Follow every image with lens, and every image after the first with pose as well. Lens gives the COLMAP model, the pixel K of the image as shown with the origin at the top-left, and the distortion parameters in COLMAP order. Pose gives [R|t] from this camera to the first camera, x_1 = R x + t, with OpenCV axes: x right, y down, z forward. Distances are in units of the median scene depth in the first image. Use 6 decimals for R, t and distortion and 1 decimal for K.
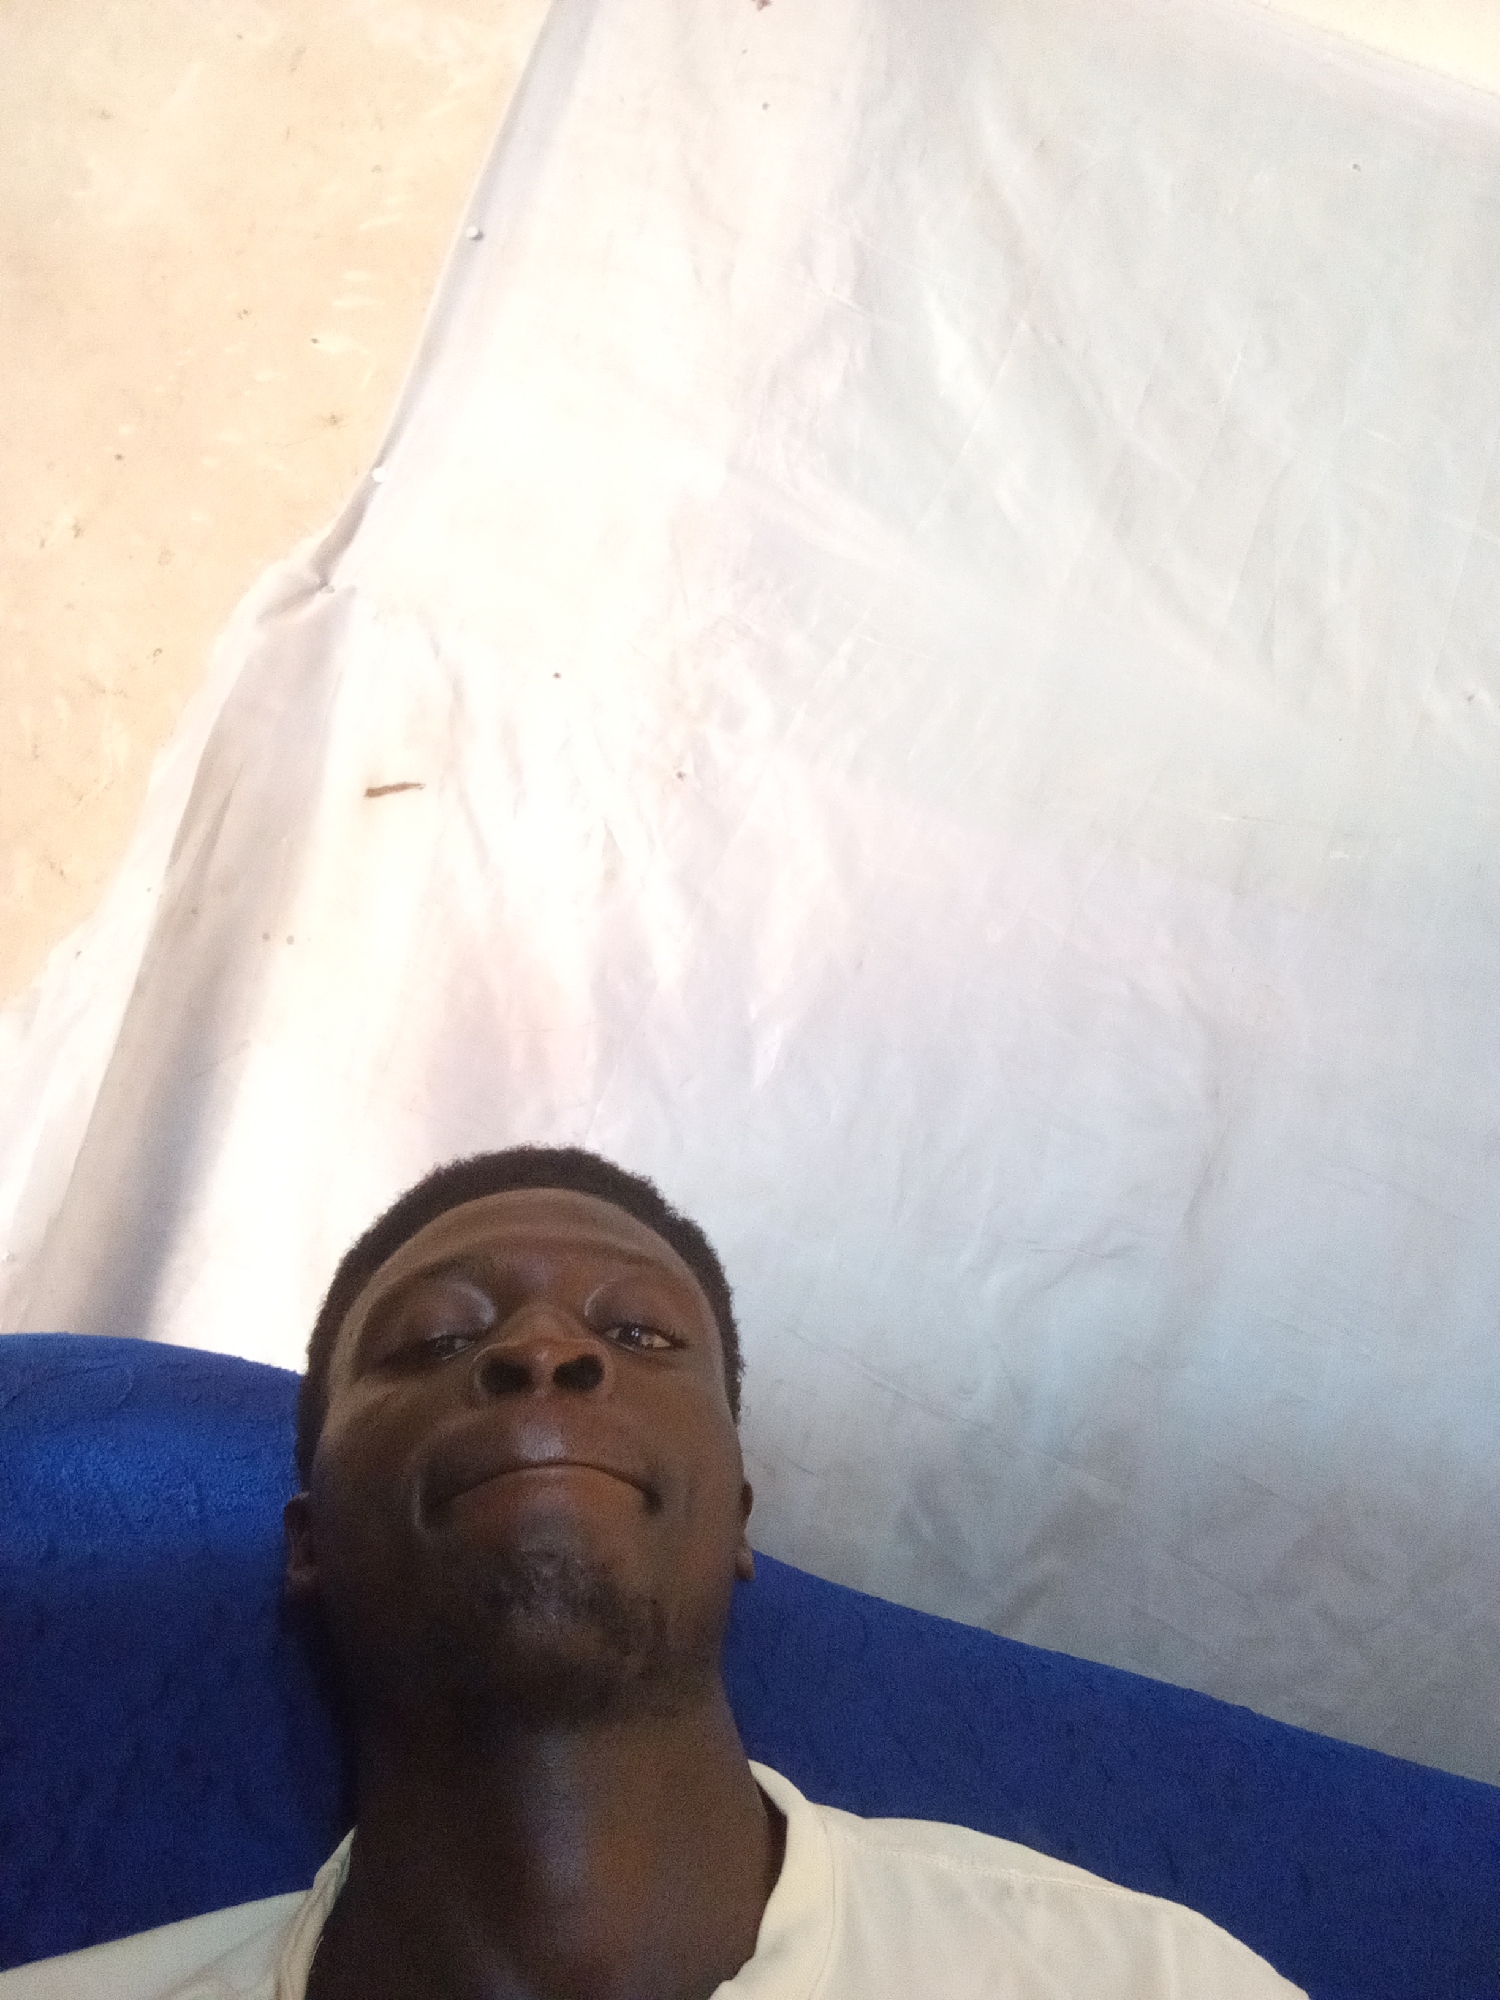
lens RADIAL K [[1574.0, 0, 759.7], [0, 1574.0, 1010.2], [0, 0, 1]] dist [0.032820, -0.079747]
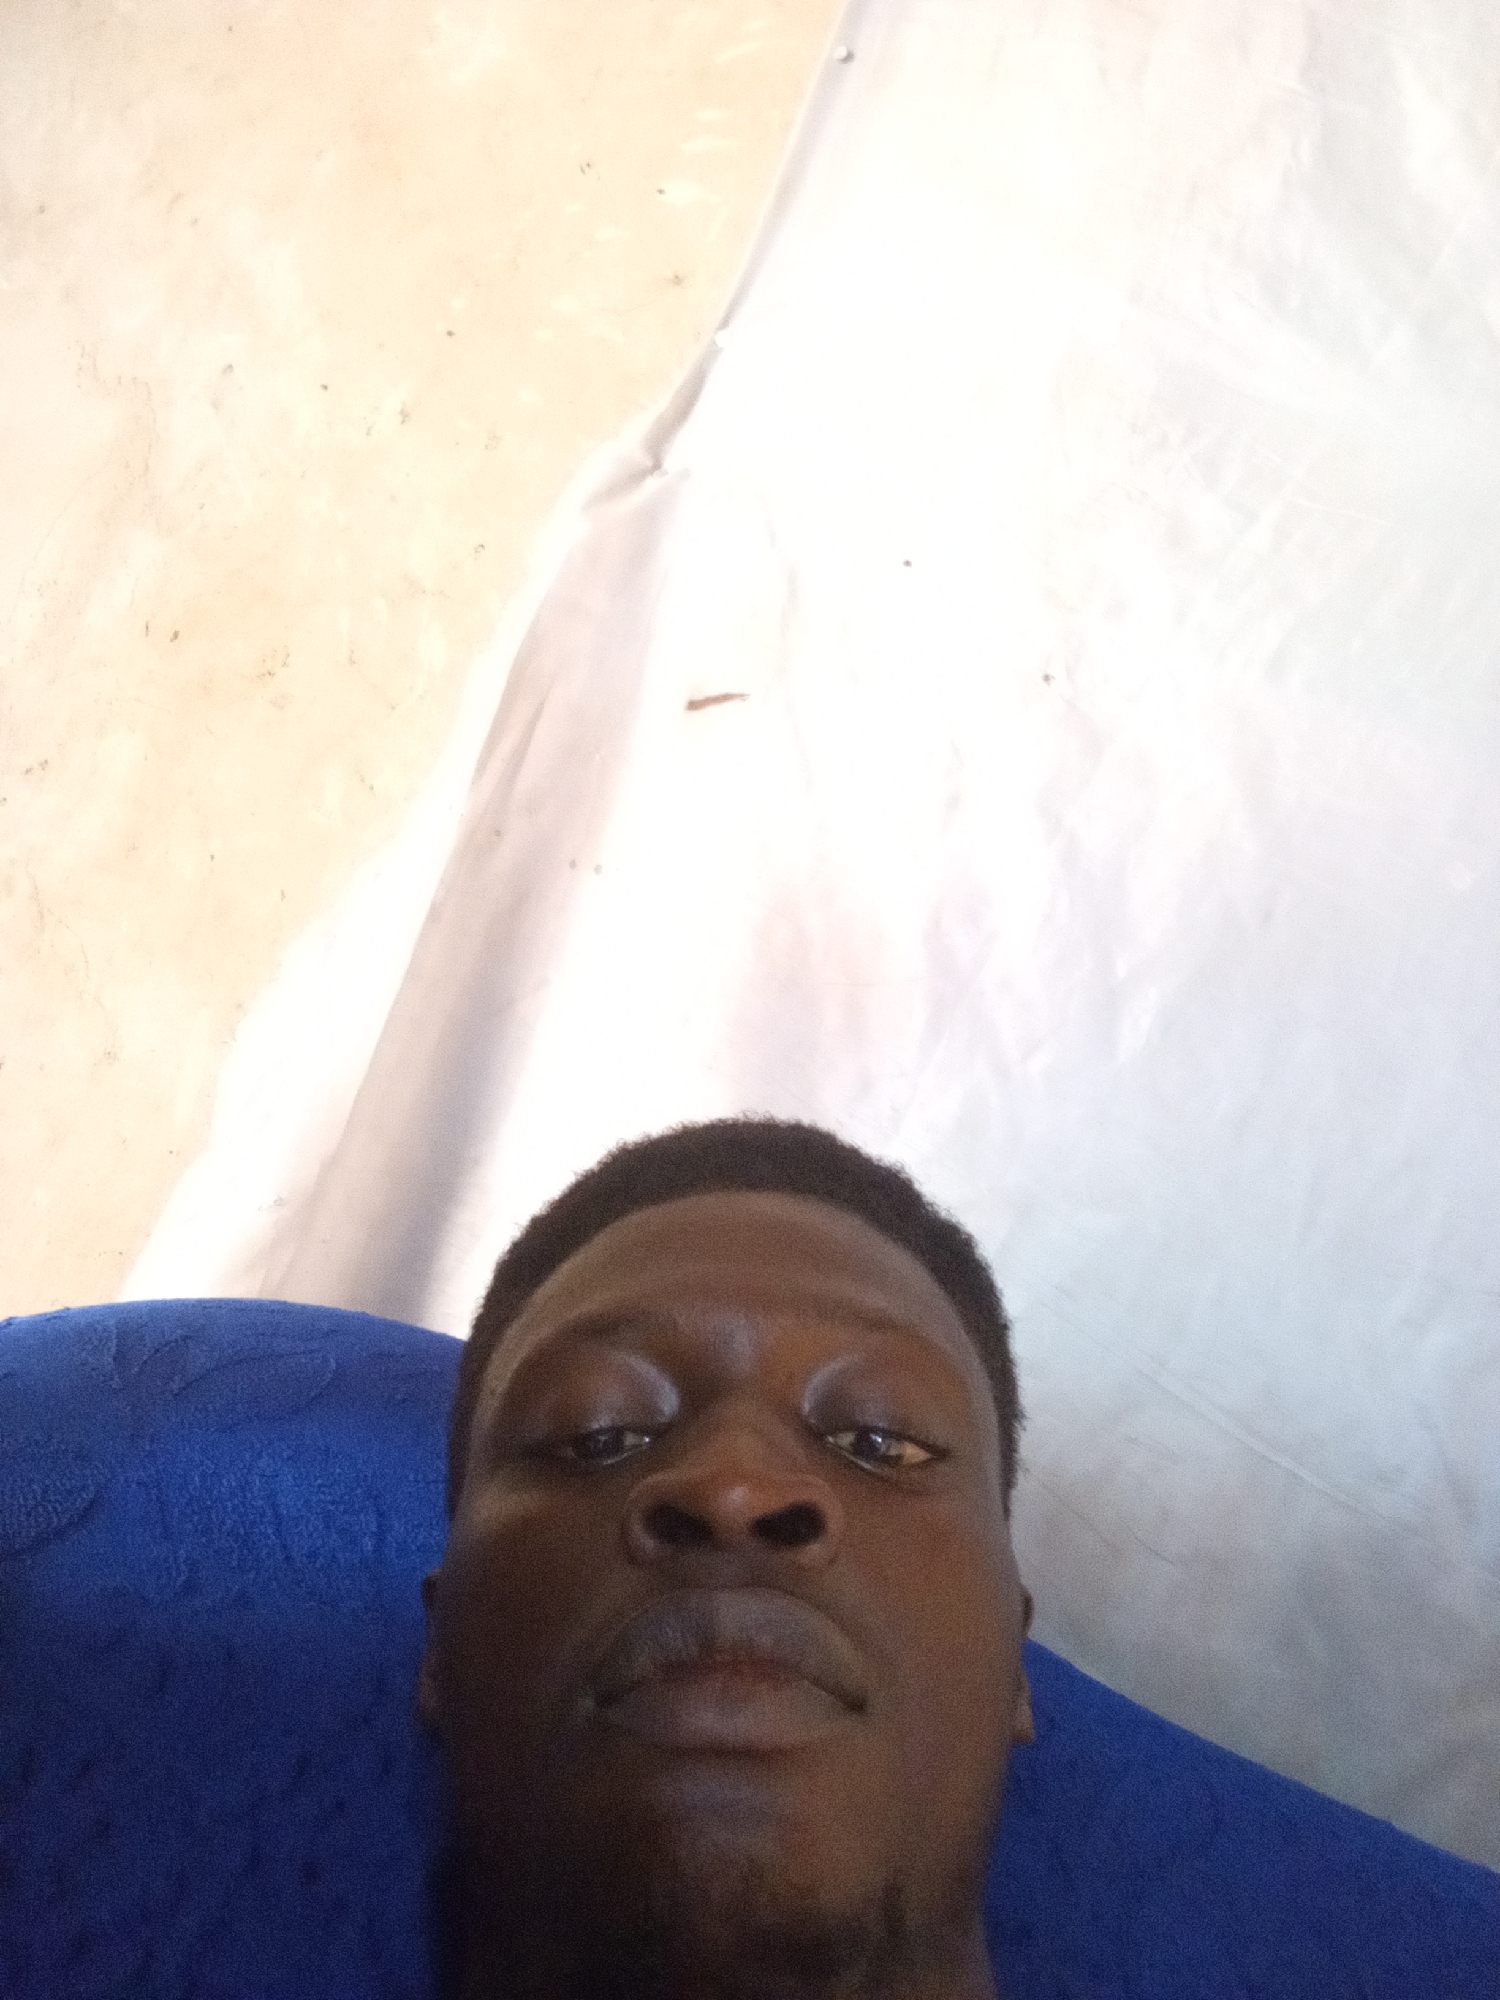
lens RADIAL K [[1528.7, 0, 761.7], [0, 1528.7, 1004.1], [0, 0, 1]] dist [0.005365, -0.029312]
pose [[0.966266, 0.049762, -0.252692, 0.014243], [-0.044596, 0.998663, 0.026132, 0.005792], [0.253655, -0.013982, 0.967194, 0.196875]]
